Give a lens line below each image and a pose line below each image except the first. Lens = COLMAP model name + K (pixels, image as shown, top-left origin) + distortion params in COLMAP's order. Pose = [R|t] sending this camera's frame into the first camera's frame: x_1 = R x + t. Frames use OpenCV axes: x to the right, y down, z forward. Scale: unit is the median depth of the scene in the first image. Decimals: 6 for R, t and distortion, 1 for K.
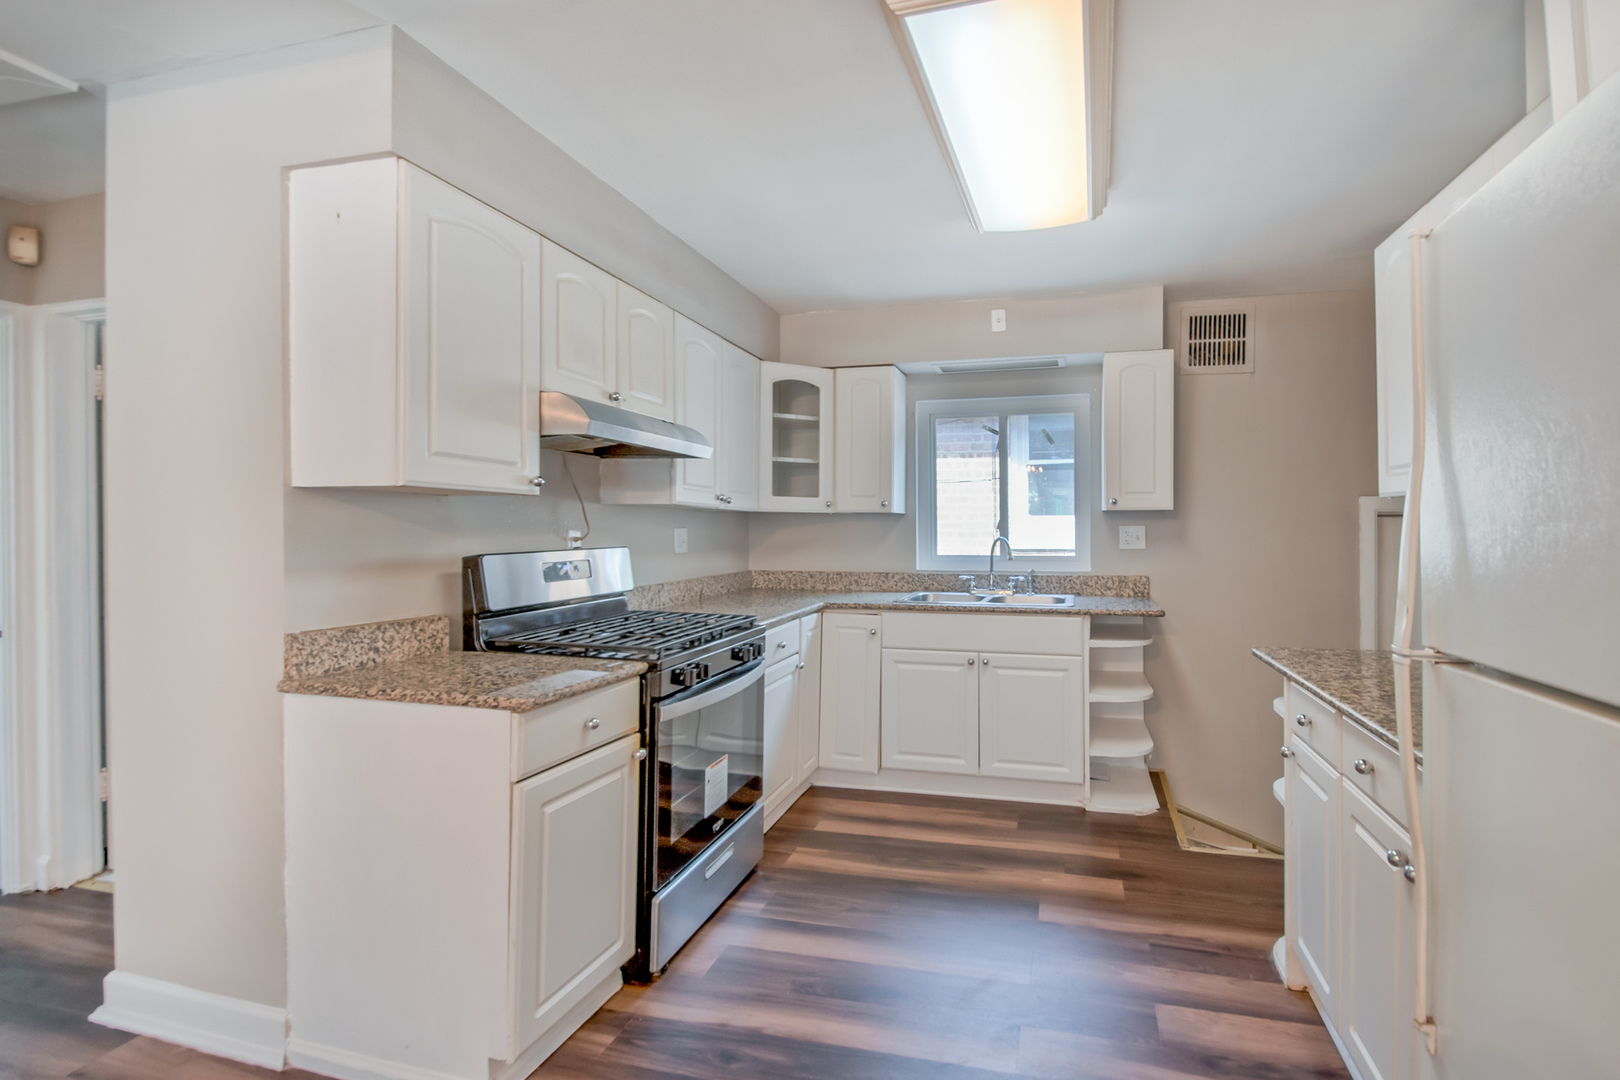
lens RADIAL K [[789.3, 0, 810.0], [0, 789.3, 540.0], [0, 0, 1]] dist [0.023029, -0.000263]
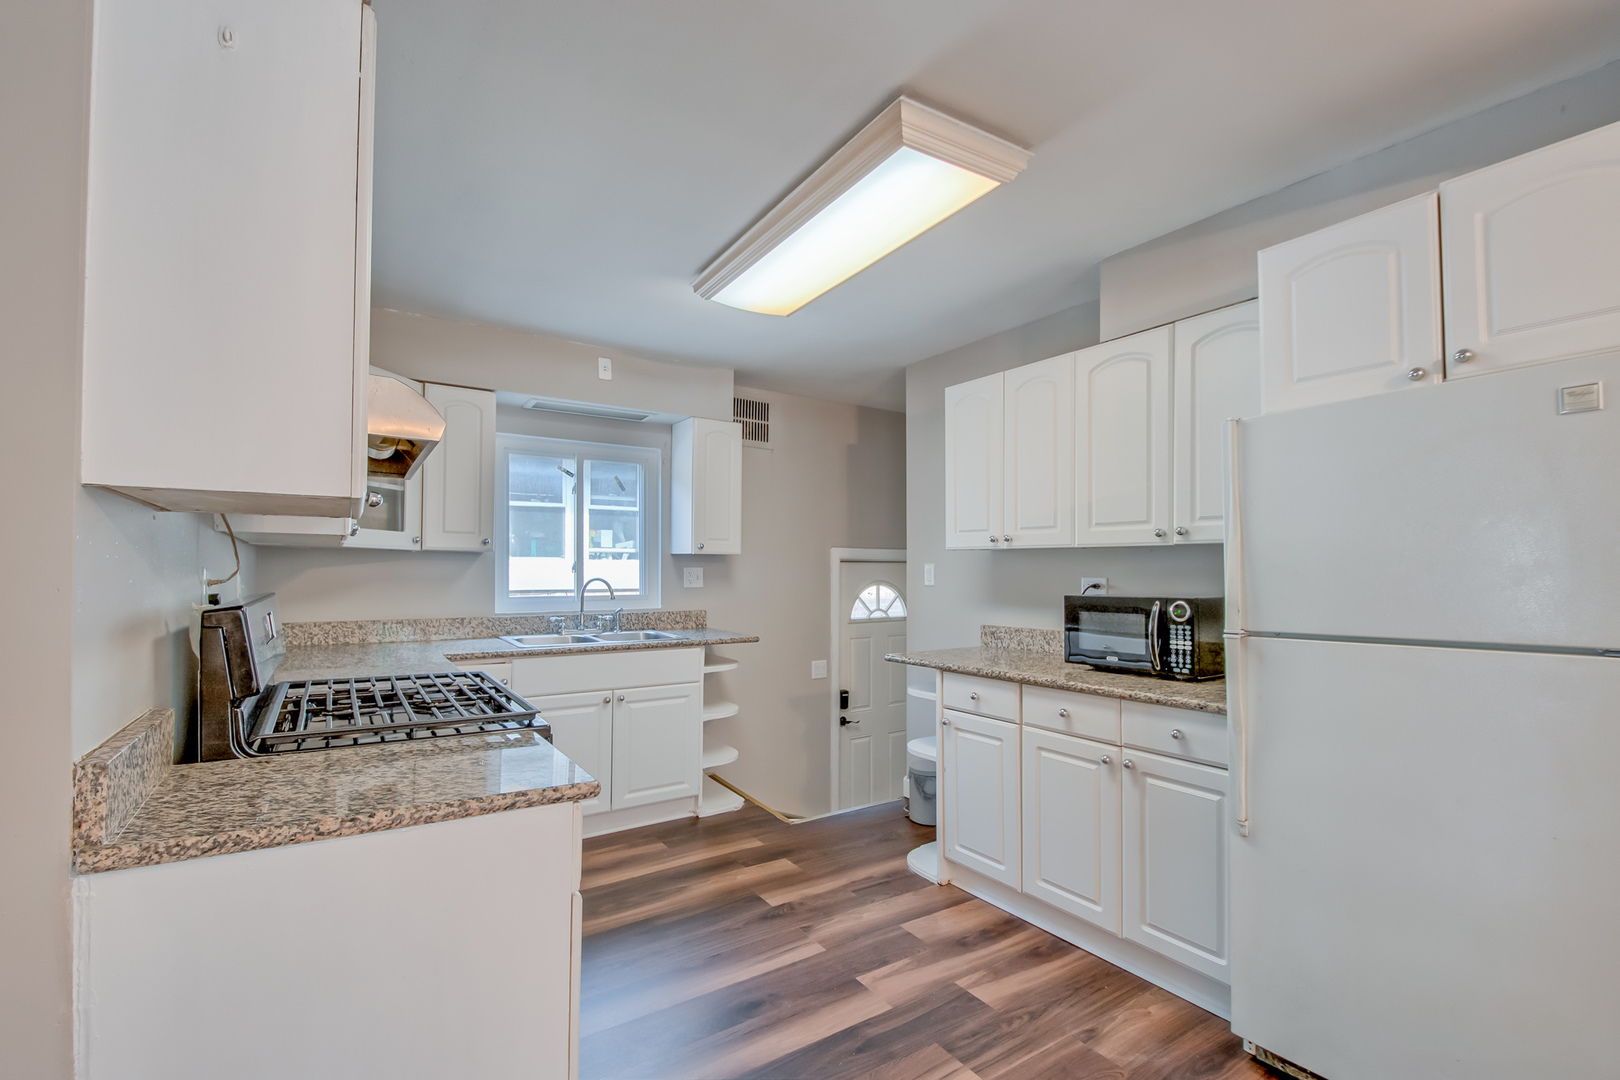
lens RADIAL K [[756.4, 0, 811.5], [0, 756.4, 570.6], [0, 0, 1]] dist [0.015700, -0.000141]
pose [[0.653976, 0.003319, 0.756508, -0.336063], [0.009826, 0.999869, -0.012881, 0.002654], [-0.756451, 0.015857, 0.653858, 0.149934]]
